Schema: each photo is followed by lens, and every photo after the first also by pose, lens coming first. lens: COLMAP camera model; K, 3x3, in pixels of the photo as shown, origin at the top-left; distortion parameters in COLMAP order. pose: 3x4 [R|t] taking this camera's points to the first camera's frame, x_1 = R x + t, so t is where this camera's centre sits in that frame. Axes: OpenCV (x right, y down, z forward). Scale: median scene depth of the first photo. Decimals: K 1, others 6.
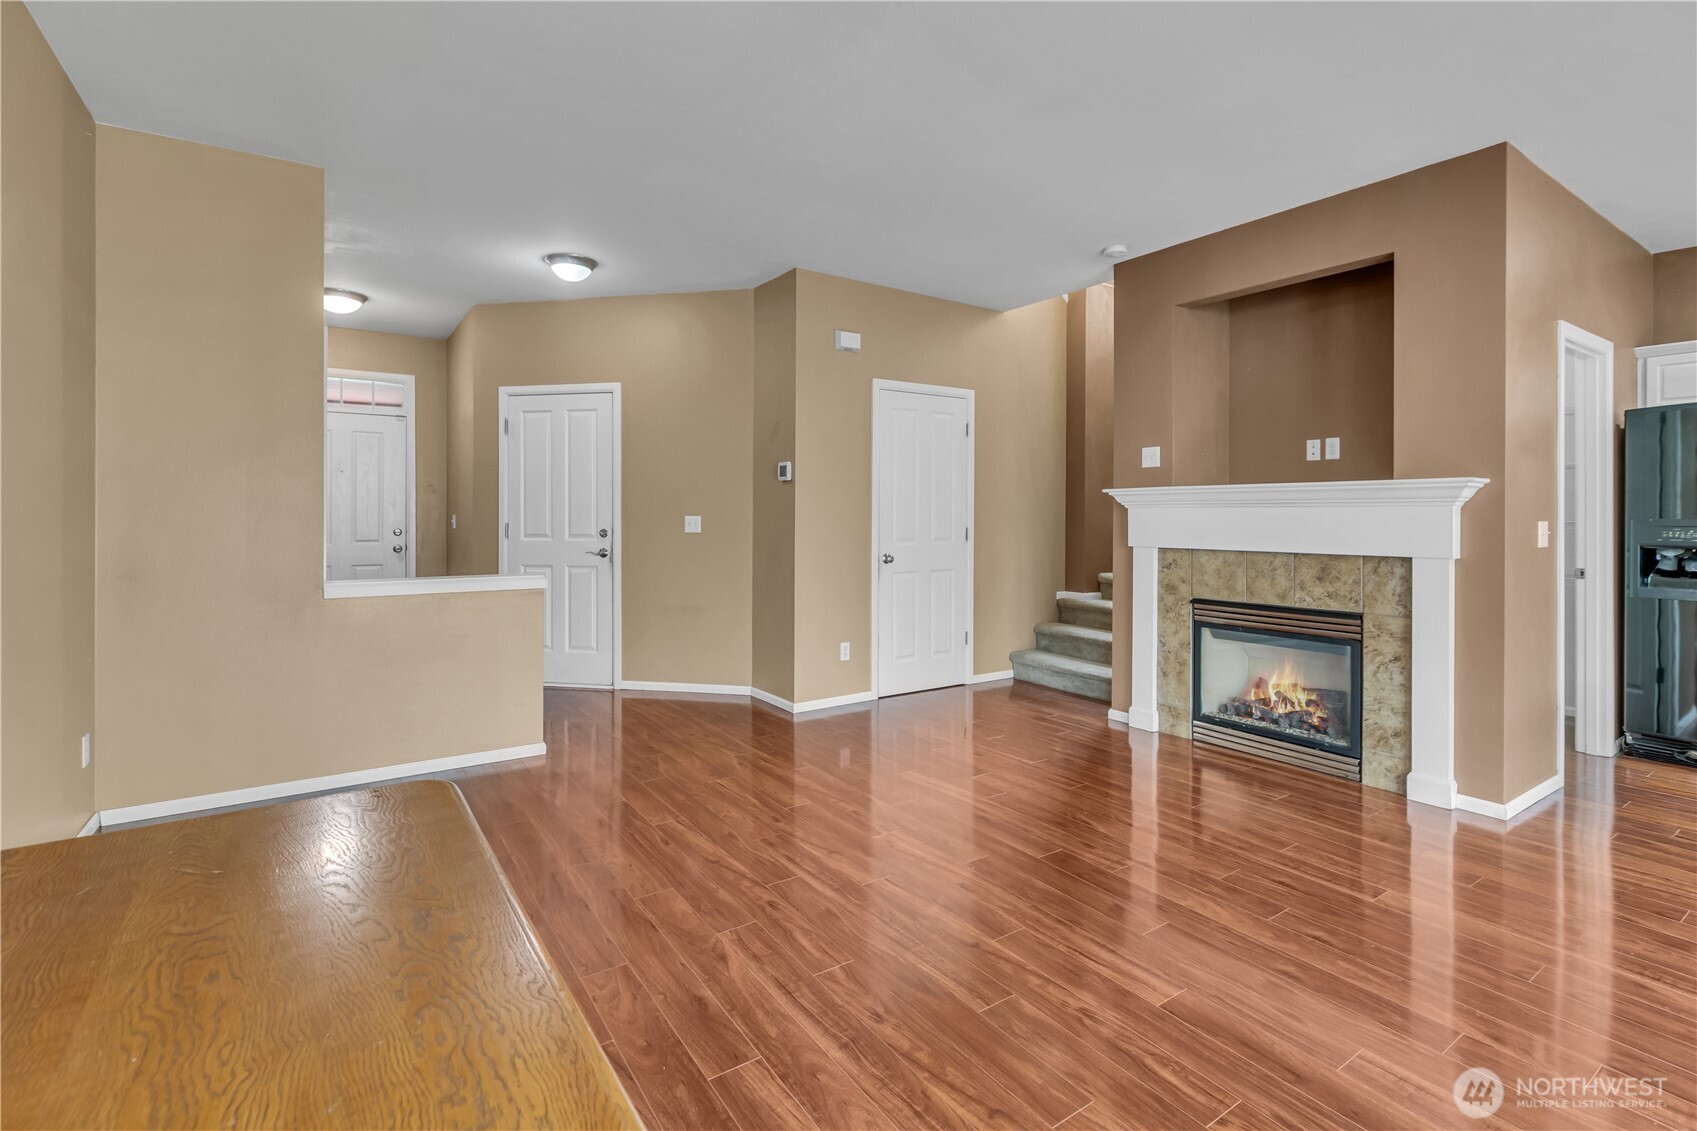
lens RADIAL K [[788.5, 0, 855.9], [0, 788.5, 513.7], [0, 0, 1]] dist [0.000537, 0.000637]
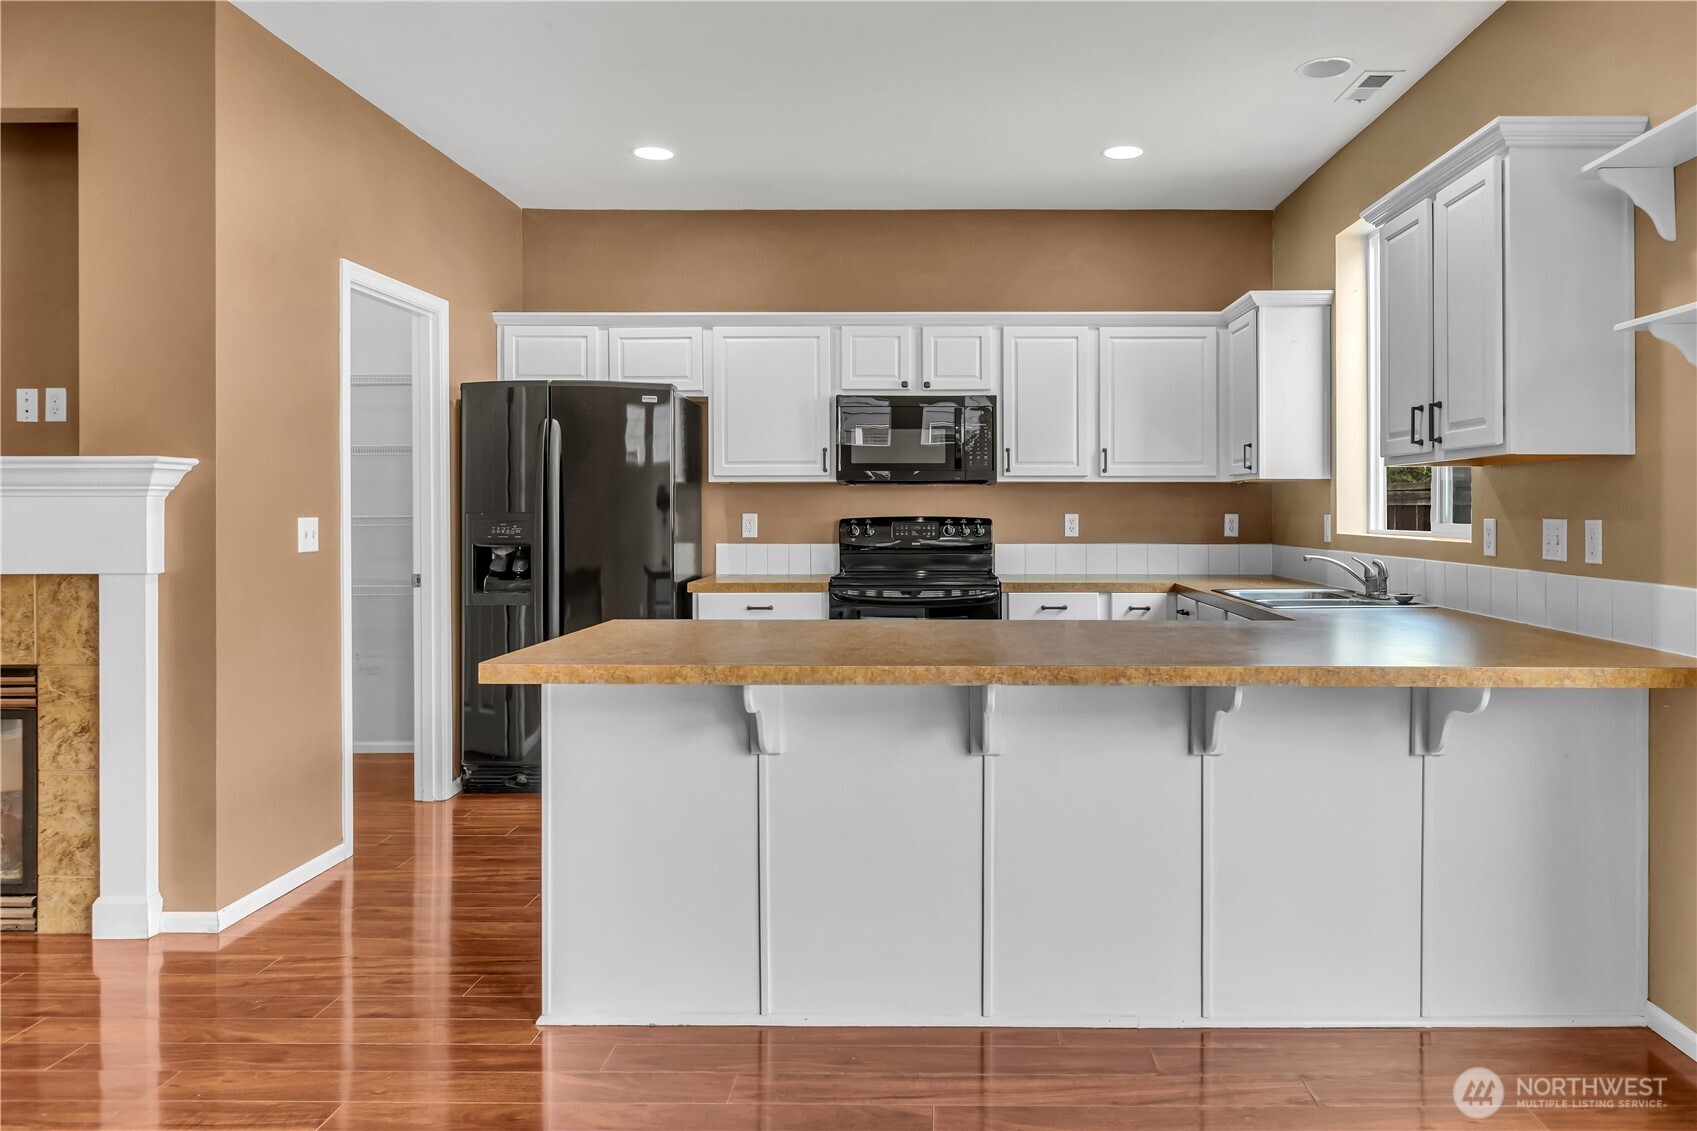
lens RADIAL K [[1128.6, 0, 940.1], [0, 1128.6, 507.5], [0, 0, 1]] dist [0.000036, -0.001761]
pose [[0.573310, -0.003908, 0.819329, 0.276692], [0.001788, 0.999992, 0.003518, -0.002095], [-0.819336, -0.000552, 0.573313, -0.102622]]
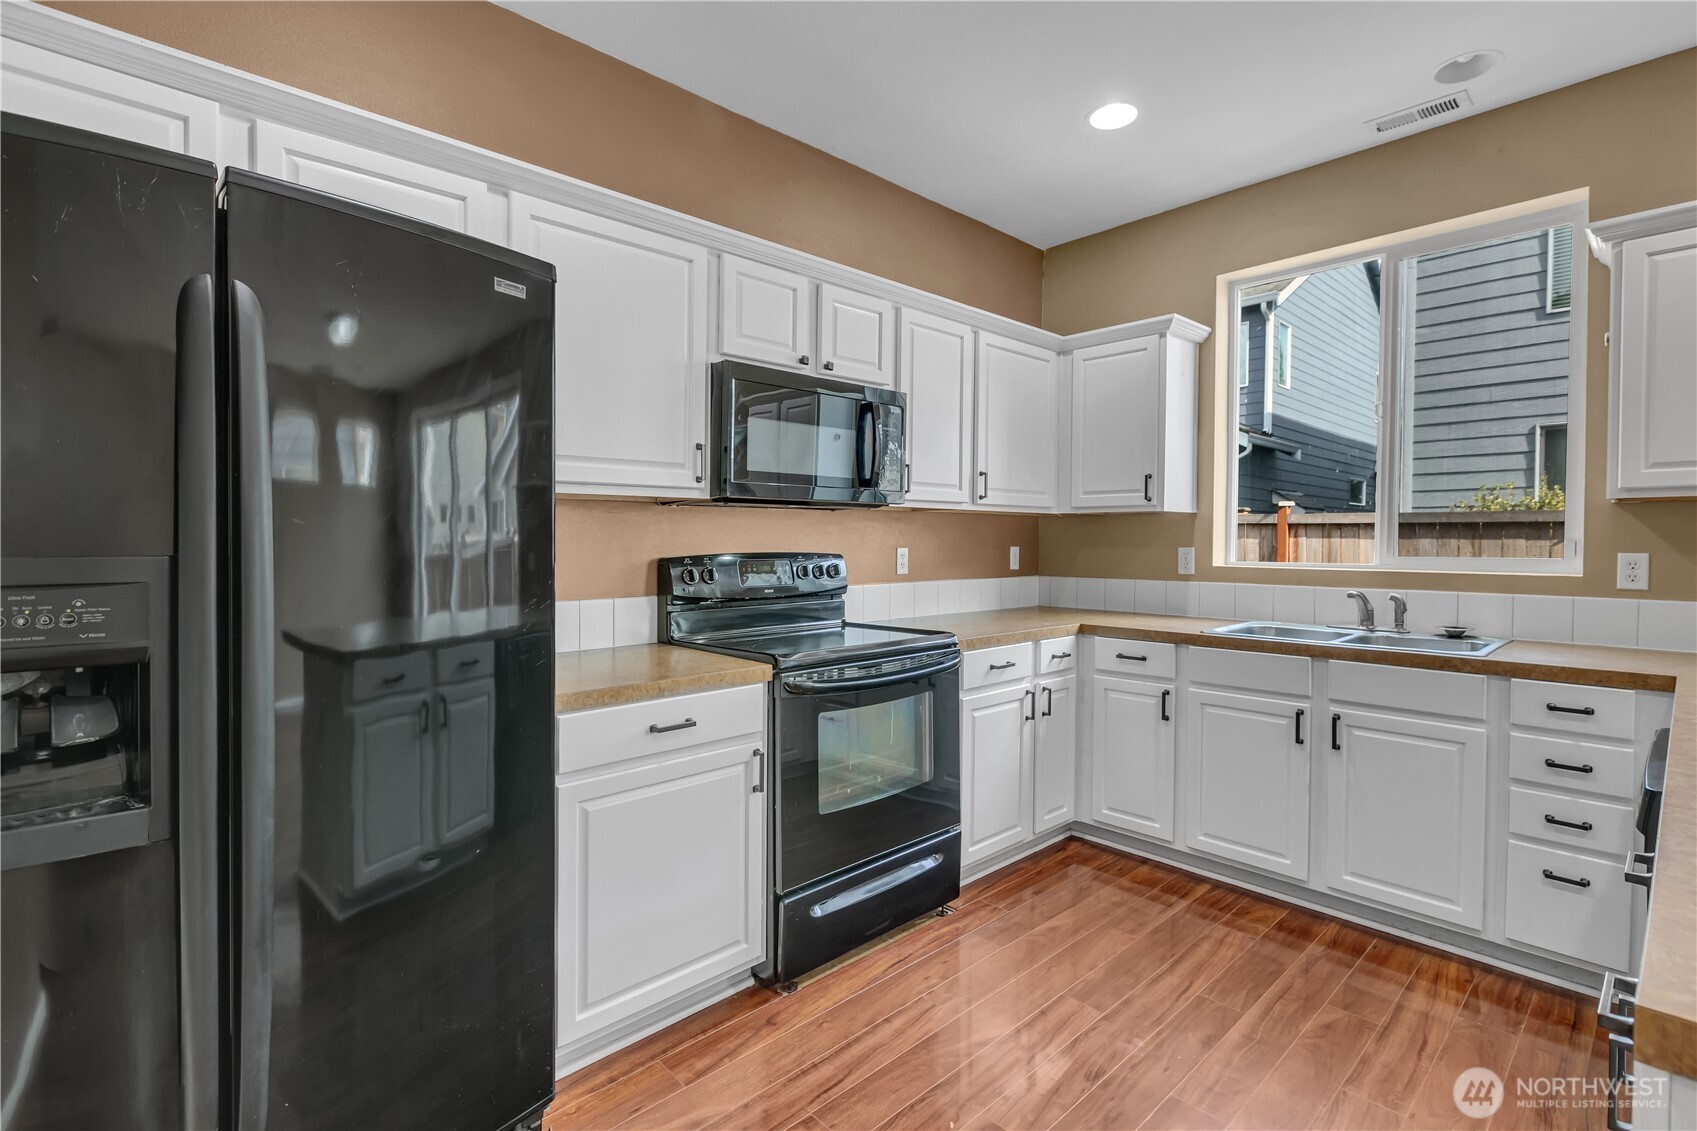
lens RADIAL K [[785.0, 0, 875.1], [0, 785.0, 535.9], [0, 0, 1]] dist [0.000215, 0.000211]
pose [[-0.158017, -0.000525, 0.987436, 0.693034], [-0.003326, 0.999994, -0.000001, -0.001230], [-0.987431, -0.003285, -0.158018, 0.714895]]
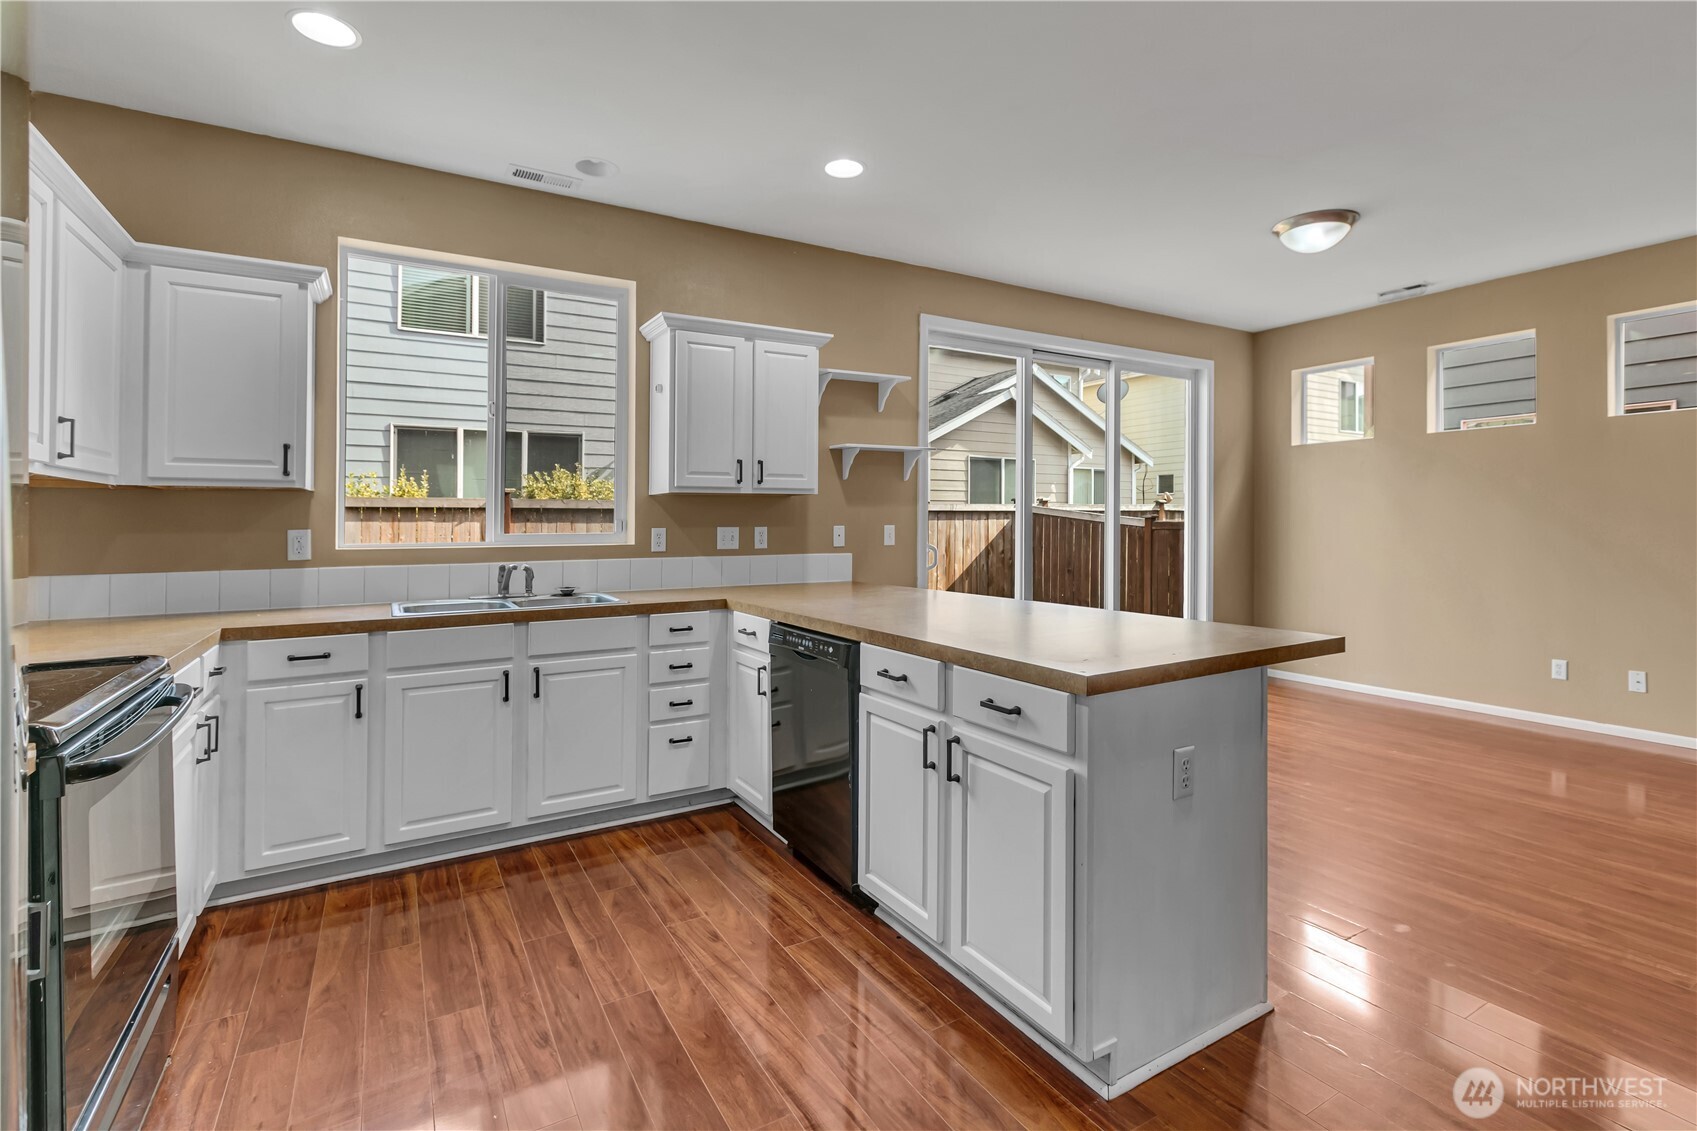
lens RADIAL K [[788.5, 0, 855.9], [0, 788.5, 513.7], [0, 0, 1]] dist [0.000537, 0.000637]
pose [[-0.997564, 0.001863, 0.069733, 0.897890], [0.001038, 0.999929, -0.011871, 0.004355], [-0.069751, -0.011769, -0.997495, 0.964864]]
